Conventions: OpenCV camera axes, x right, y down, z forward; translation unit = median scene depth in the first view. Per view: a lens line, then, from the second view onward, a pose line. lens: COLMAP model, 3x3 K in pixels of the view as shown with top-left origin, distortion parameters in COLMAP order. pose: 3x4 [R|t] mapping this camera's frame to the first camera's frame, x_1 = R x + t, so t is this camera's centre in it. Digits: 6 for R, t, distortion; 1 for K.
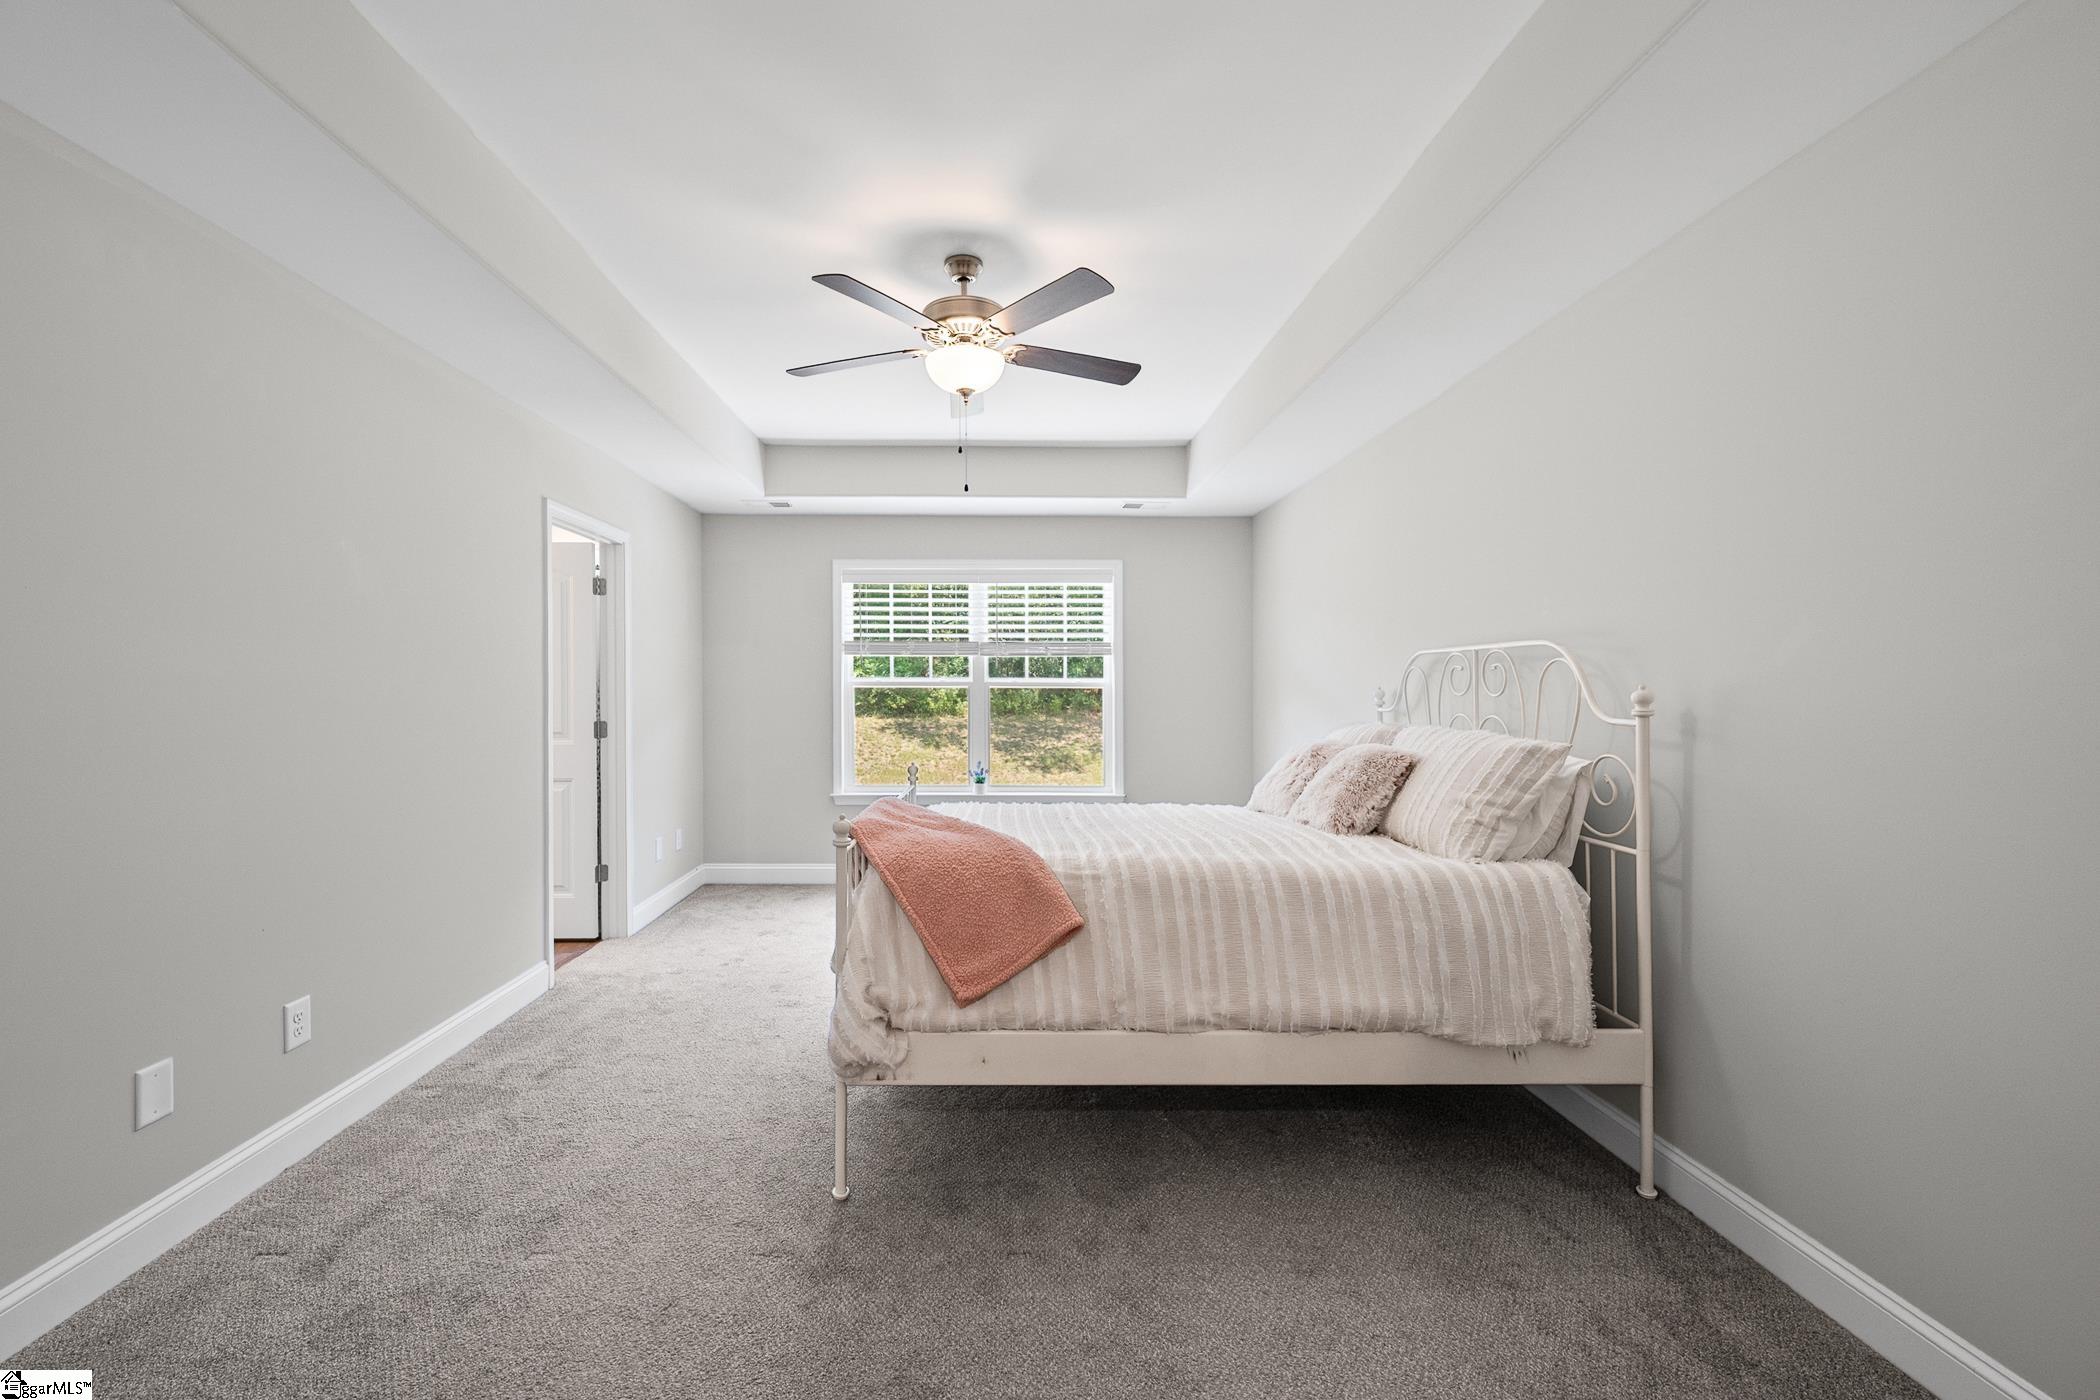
lens RADIAL K [[837.3, 0, 973.3], [0, 837.3, 683.3], [0, 0, 1]] dist [0.001171, -0.000269]
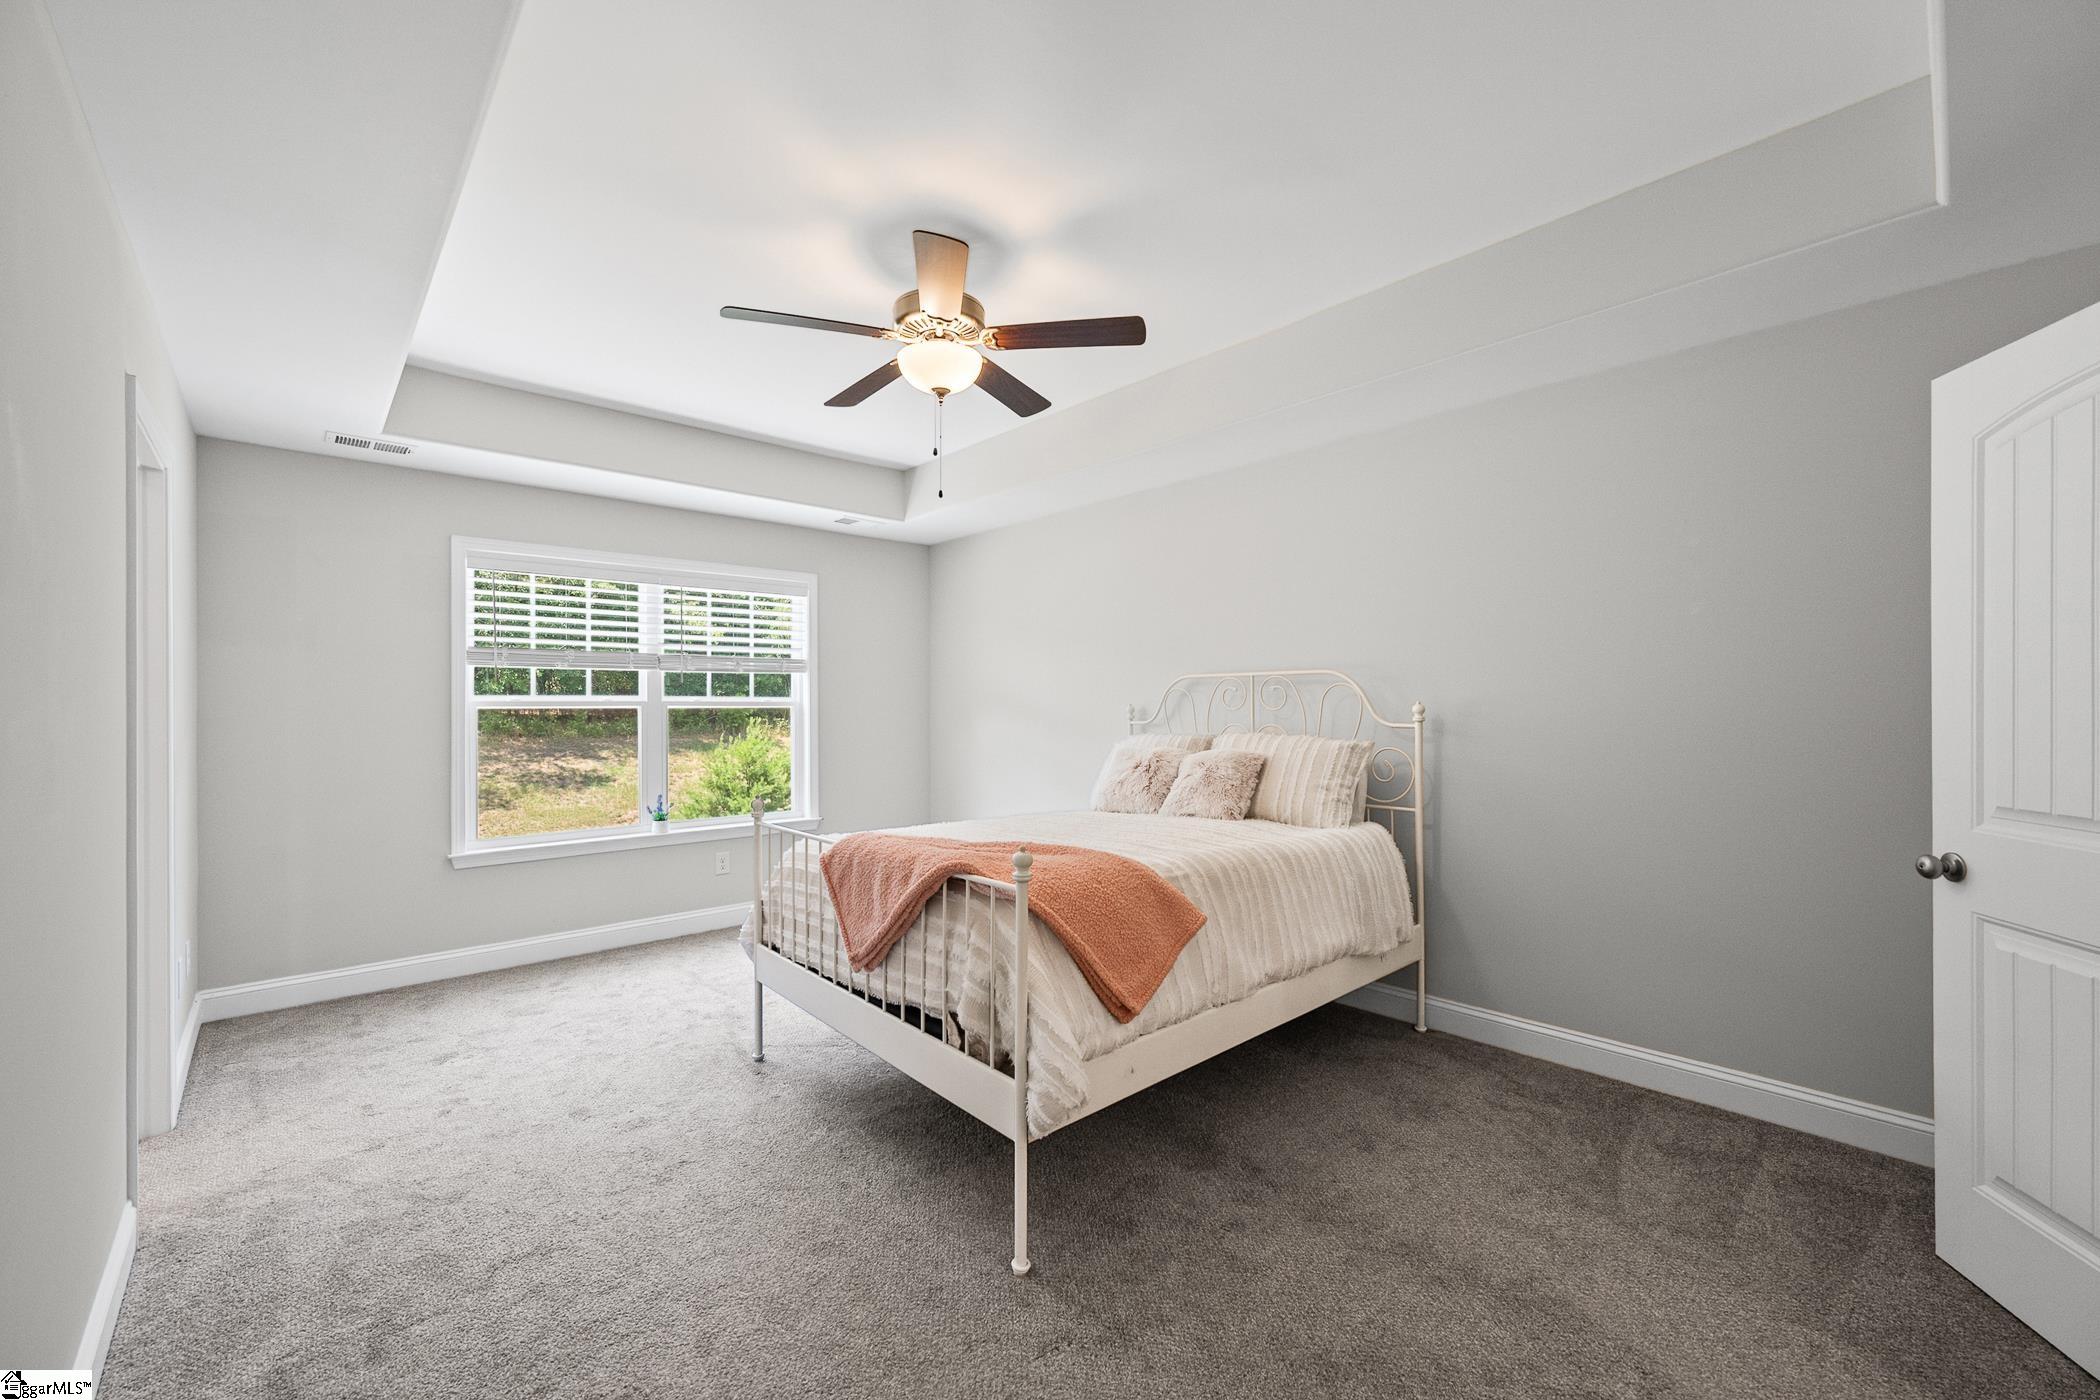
lens RADIAL K [[837.3, 0, 1042.5], [0, 837.3, 696.2], [0, 0, 1]] dist [0.001171, -0.000269]
pose [[0.748439, 0.000782, 0.663203, -0.298522], [0.003885, 0.999977, -0.005563, -0.000464], [-0.663192, 0.006740, 0.748419, 0.121791]]
